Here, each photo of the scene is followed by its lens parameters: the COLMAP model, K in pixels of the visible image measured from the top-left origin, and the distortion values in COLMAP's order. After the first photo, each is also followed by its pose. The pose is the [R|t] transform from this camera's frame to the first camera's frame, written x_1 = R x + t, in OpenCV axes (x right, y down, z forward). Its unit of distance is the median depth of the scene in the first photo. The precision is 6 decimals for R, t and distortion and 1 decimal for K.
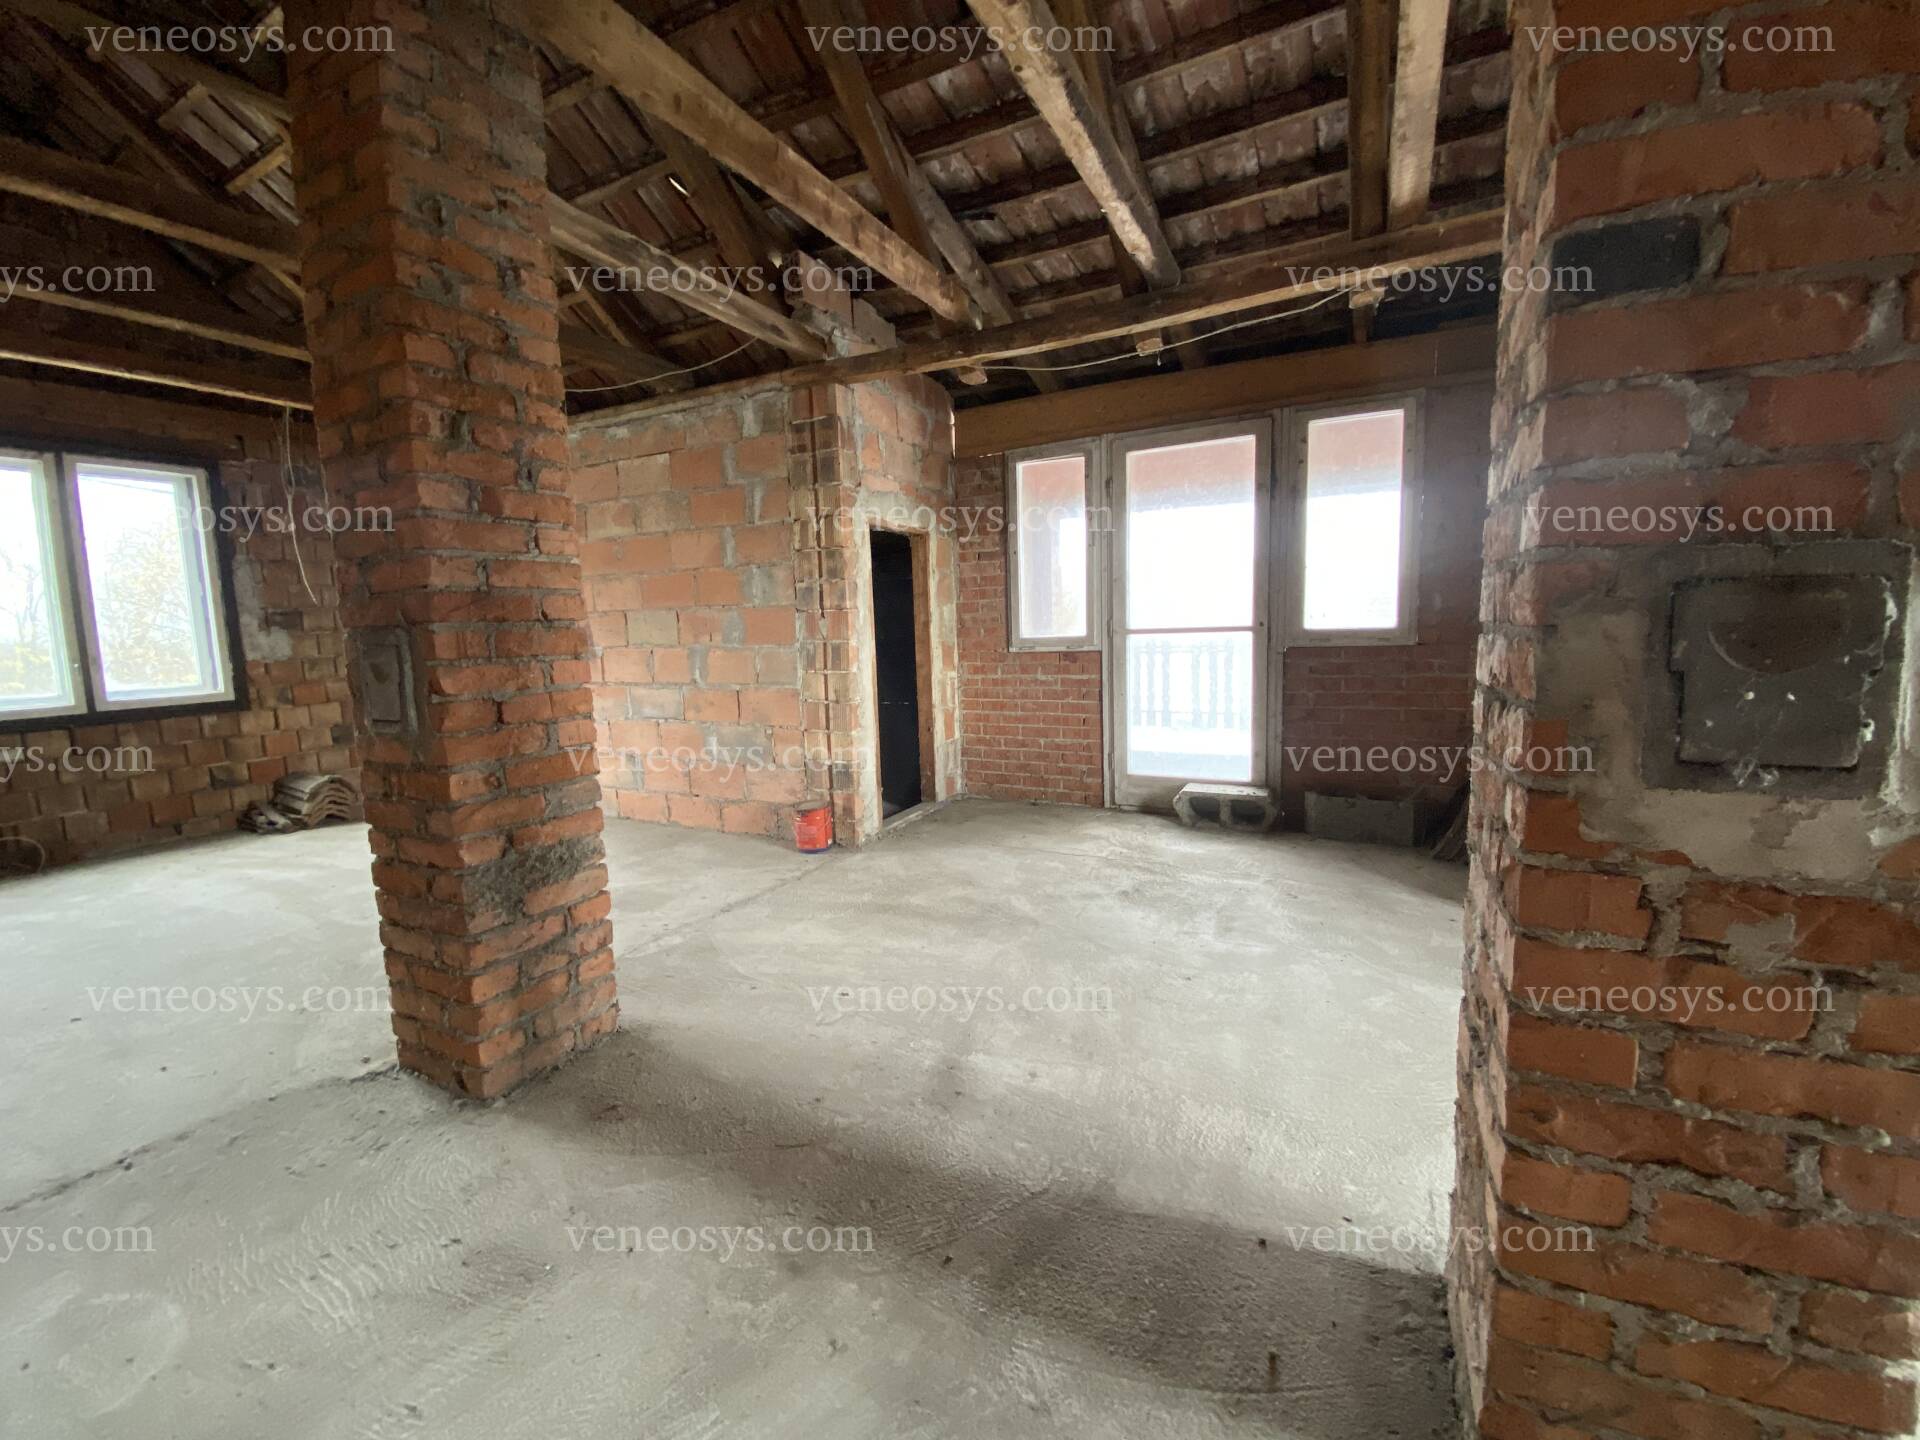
lens RADIAL K [[760.5, 0, 951.0], [0, 760.5, 712.8], [0, 0, 1]] dist [0.030349, -0.024717]
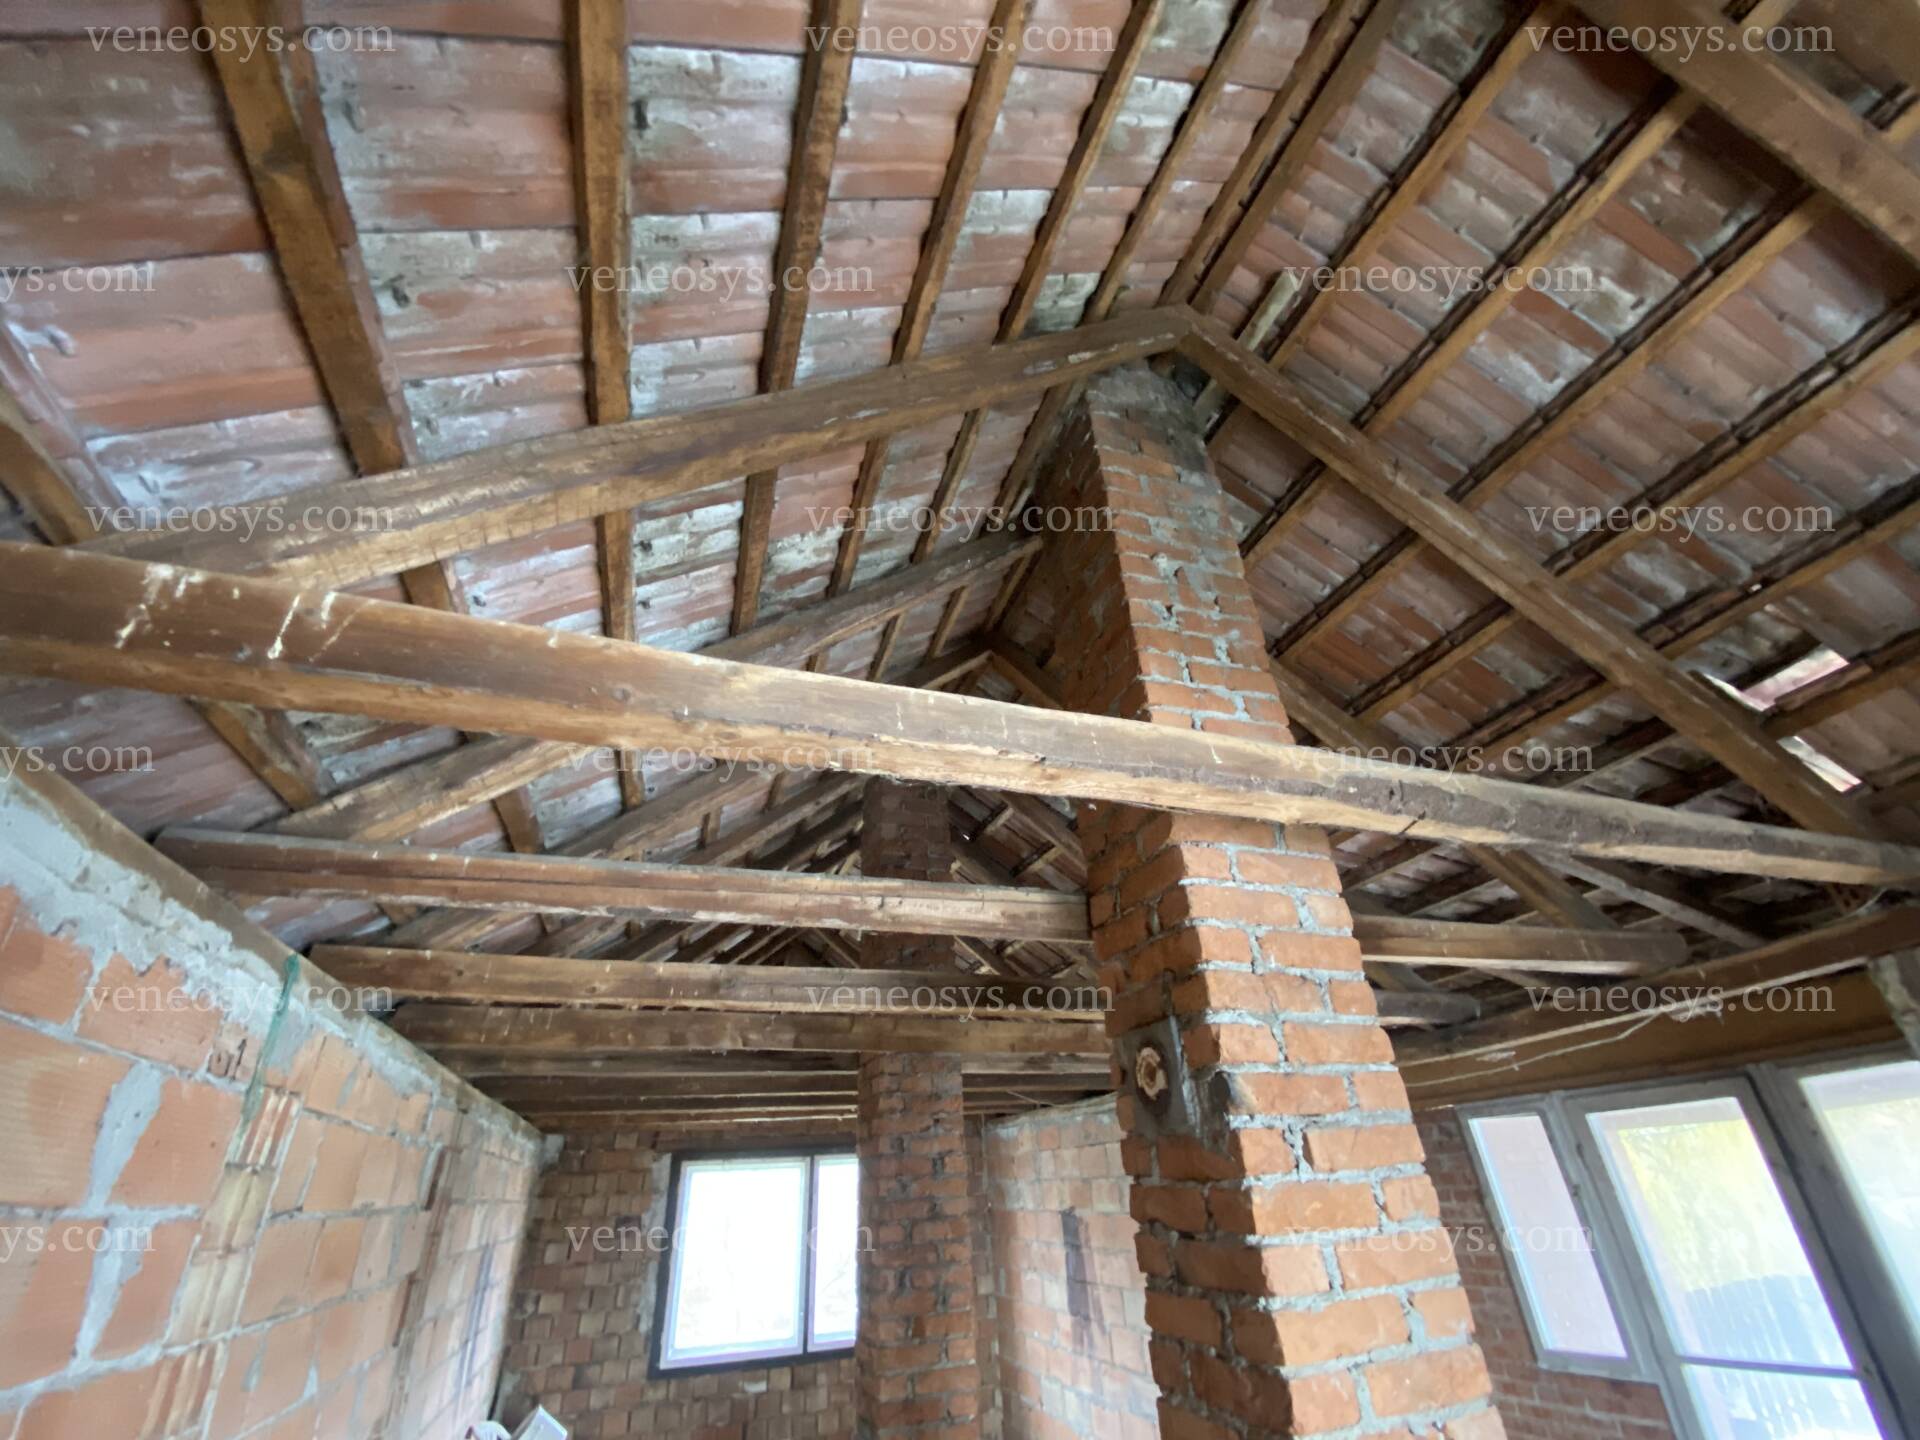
lens RADIAL K [[782.0, 0, 960.0], [0, 782.0, 720.0], [0, 0, 1]] dist [-0.001894, -0.011771]
pose [[0.730800, -0.352890, -0.584295, 0.416713], [-0.047926, 0.827355, -0.559631, -0.201229], [0.680907, 0.436981, 0.587719, -0.221392]]
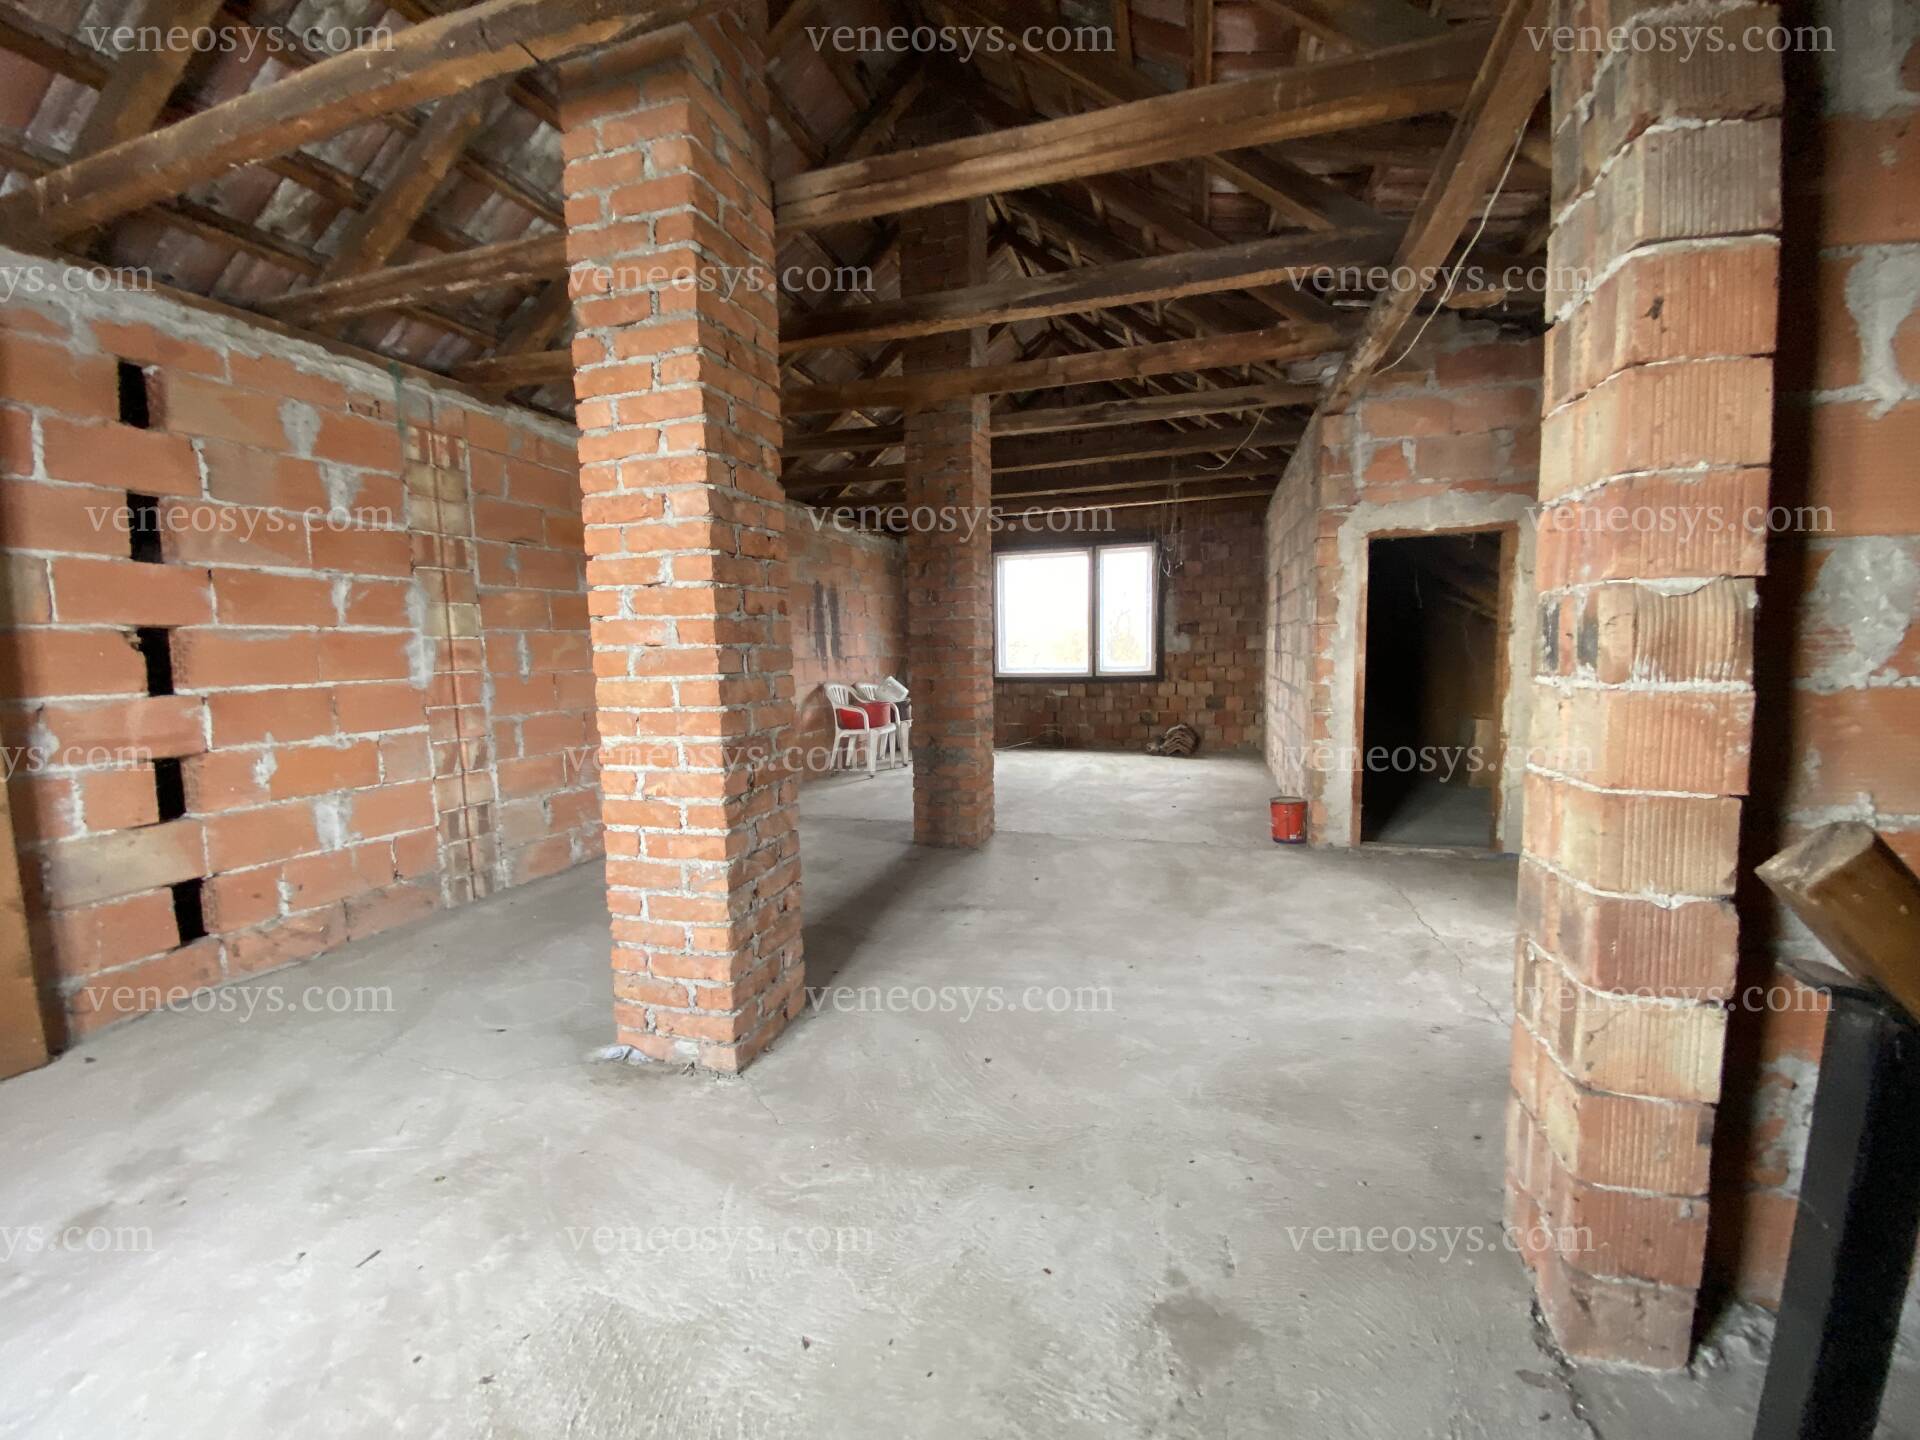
lens RADIAL K [[760.5, 0, 951.0], [0, 760.5, 712.8], [0, 0, 1]] dist [0.030349, -0.024717]
pose [[0.170578, 0.112463, -0.978905, 0.820898], [-0.088614, 0.991190, 0.098433, -0.074489], [0.981351, 0.069954, 0.179041, 0.303851]]
